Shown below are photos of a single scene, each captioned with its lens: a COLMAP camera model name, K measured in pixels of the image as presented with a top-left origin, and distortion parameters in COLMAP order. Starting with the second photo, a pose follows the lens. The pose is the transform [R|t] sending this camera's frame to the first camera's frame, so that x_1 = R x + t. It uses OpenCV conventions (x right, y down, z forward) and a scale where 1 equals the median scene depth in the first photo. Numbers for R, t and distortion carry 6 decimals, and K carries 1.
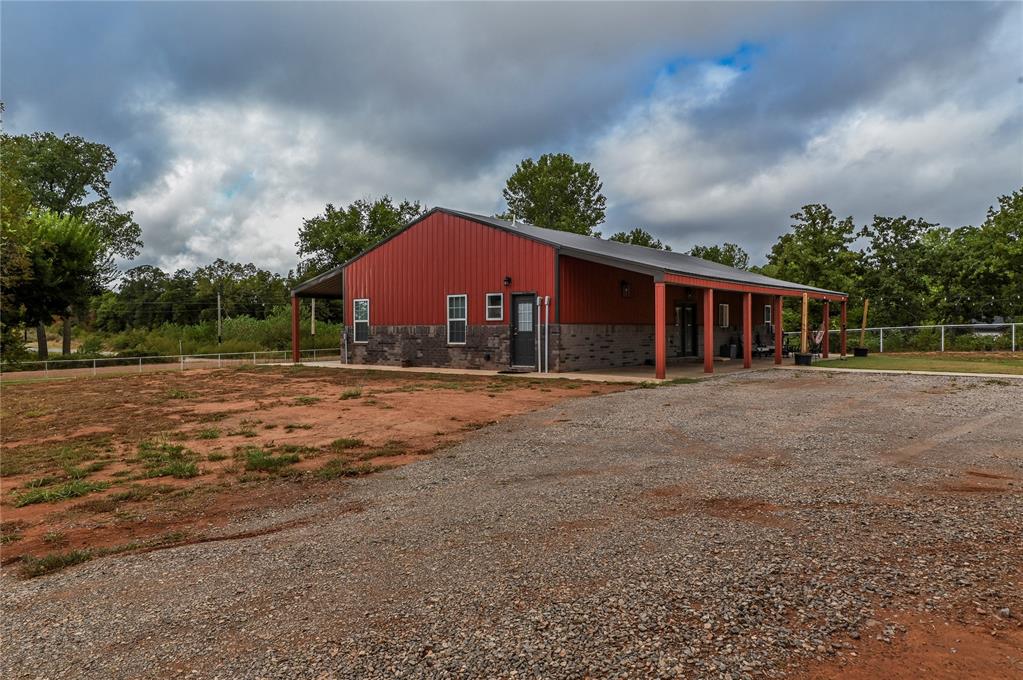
lens RADIAL K [[702.3, 0, 503.8], [0, 702.3, 340.4], [0, 0, 1]] dist [0.039320, 0.000900]
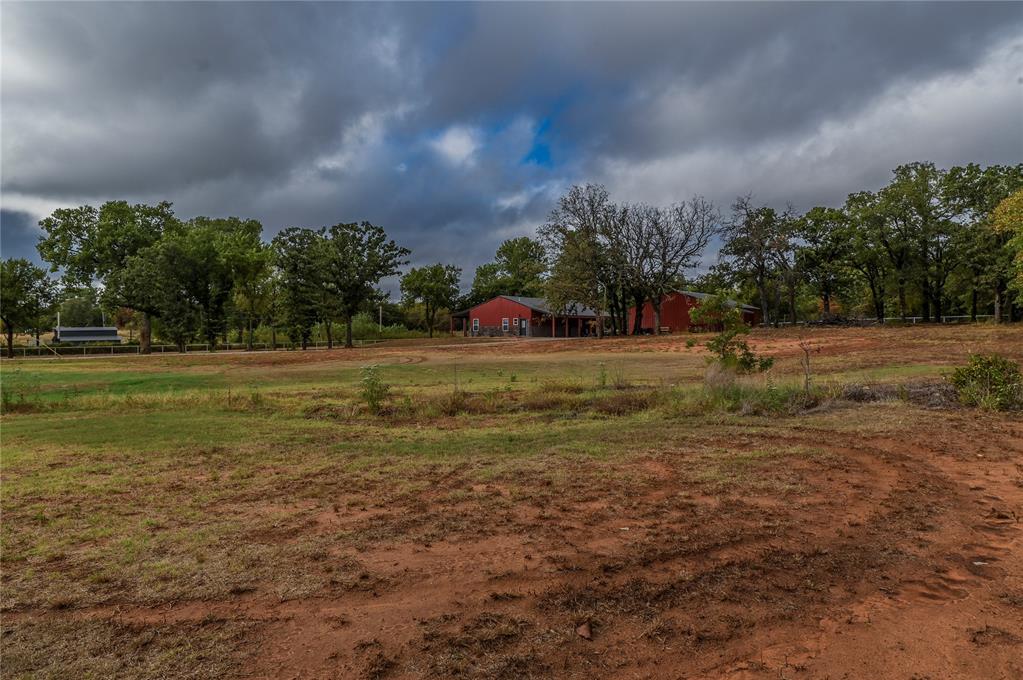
lens RADIAL K [[702.3, 0, 503.8], [0, 702.3, 340.4], [0, 0, 1]] dist [0.039320, 0.000900]
pose [[0.997752, -0.030234, 0.059804, -0.230934], [0.029093, 0.999379, 0.019861, -0.015304], [-0.060367, -0.018076, 0.998013, -2.159285]]
